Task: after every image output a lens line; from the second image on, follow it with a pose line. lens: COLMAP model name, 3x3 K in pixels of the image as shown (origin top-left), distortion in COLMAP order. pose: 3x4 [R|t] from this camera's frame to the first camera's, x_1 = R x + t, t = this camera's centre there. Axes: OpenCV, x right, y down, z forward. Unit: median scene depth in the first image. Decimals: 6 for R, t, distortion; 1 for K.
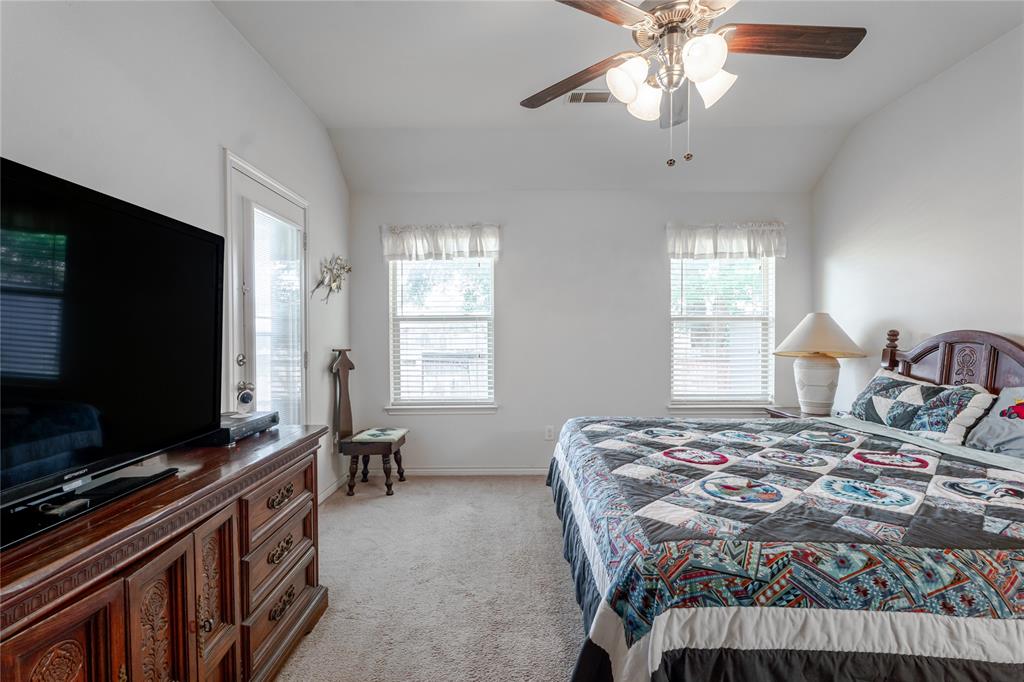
lens RADIAL K [[476.9, 0, 512.0], [0, 476.9, 341.0], [0, 0, 1]] dist [0.000964, -0.009589]
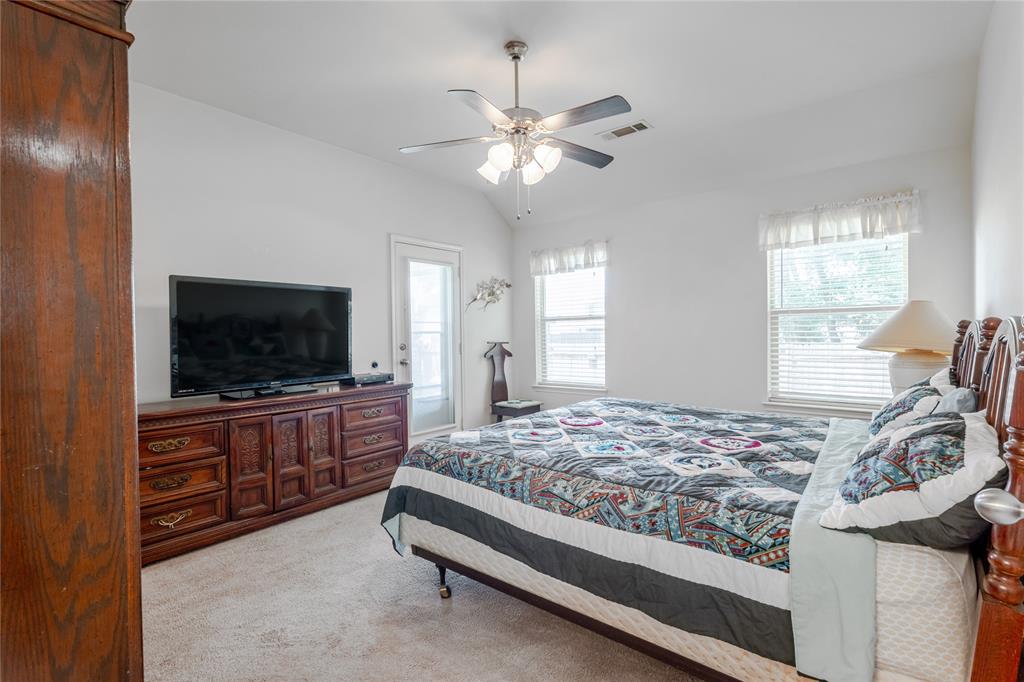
lens RADIAL K [[471.8, 0, 514.2], [0, 471.8, 341.2], [0, 0, 1]] dist [-0.000294, 0.000902]
pose [[0.785217, -0.001005, -0.619220, 0.531484], [0.010445, 0.999878, 0.011623, -0.001989], [0.619133, -0.015594, 0.785132, -0.087208]]
